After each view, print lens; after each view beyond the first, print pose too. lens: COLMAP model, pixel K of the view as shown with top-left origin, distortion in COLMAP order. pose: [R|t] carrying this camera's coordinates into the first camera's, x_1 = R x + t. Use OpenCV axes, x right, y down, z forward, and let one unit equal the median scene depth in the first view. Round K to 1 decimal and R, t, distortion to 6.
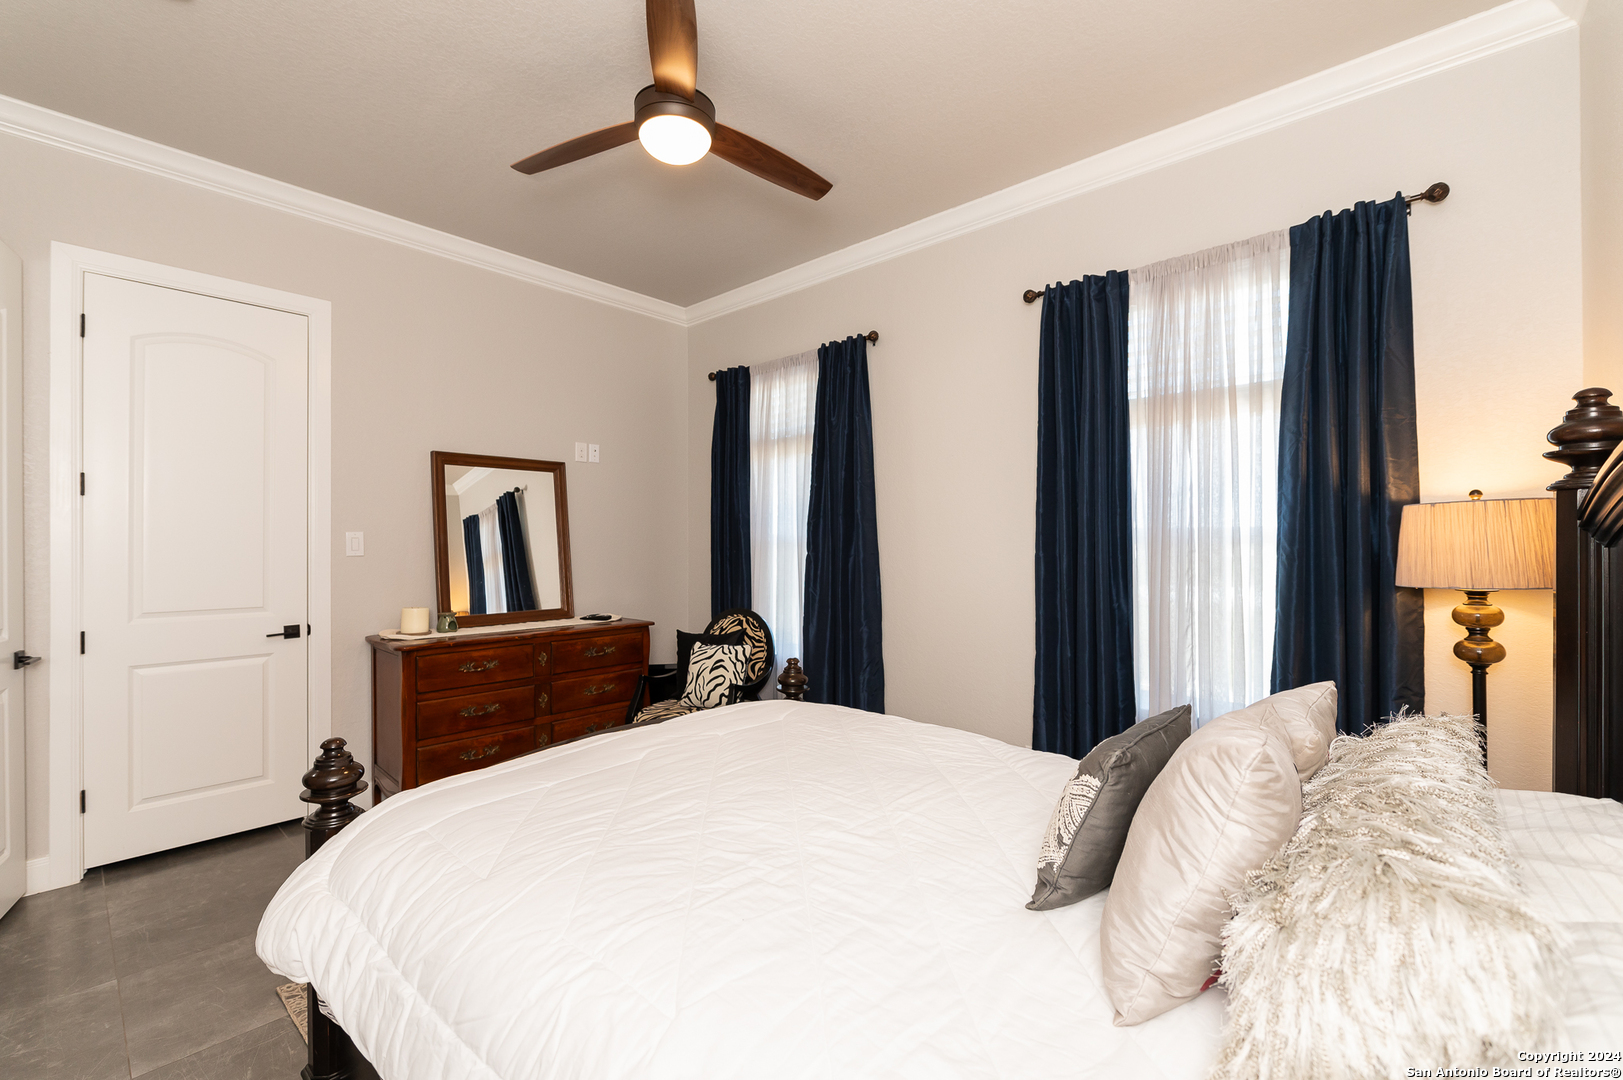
lens RADIAL K [[644.7, 0, 819.2], [0, 644.7, 553.9], [0, 0, 1]] dist [0.001905, 0.000137]
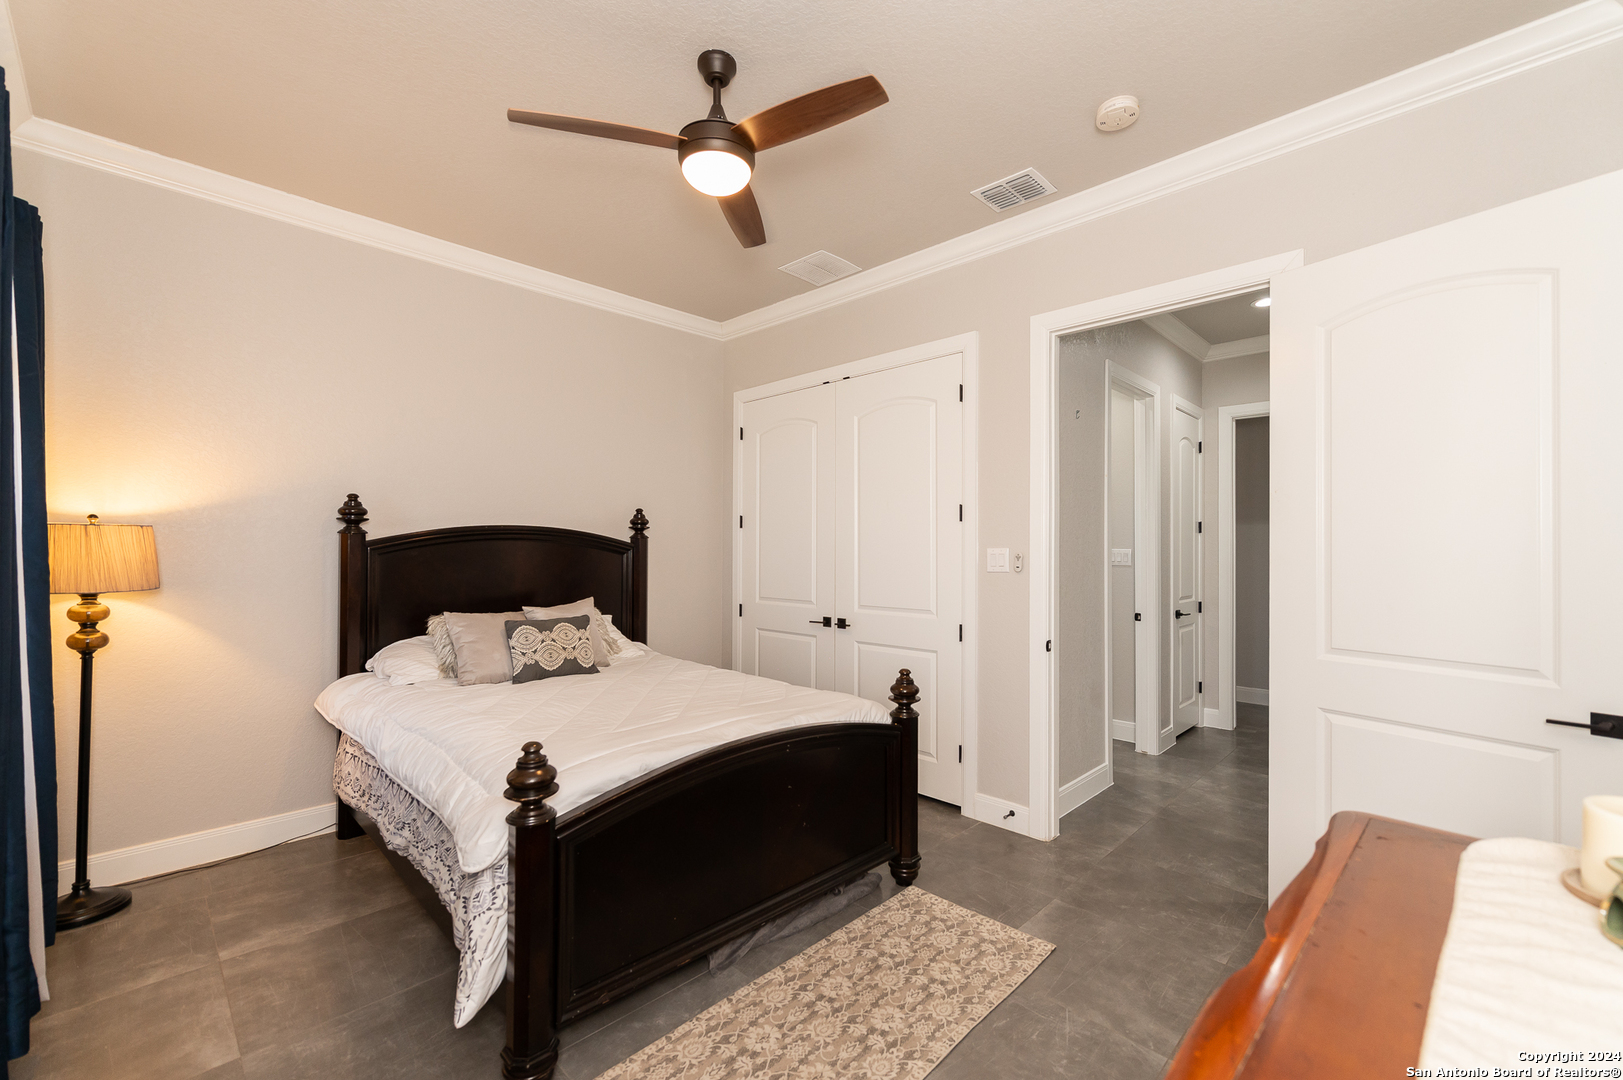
lens RADIAL K [[694.8, 0, 818.9], [0, 694.8, 535.0], [0, 0, 1]] dist [0.007224, -0.000061]
pose [[-0.999637, 0.001094, 0.026906, -0.316565], [0.000488, 0.999746, -0.022512, -0.018224], [-0.026924, -0.022491, -0.999384, 1.733095]]
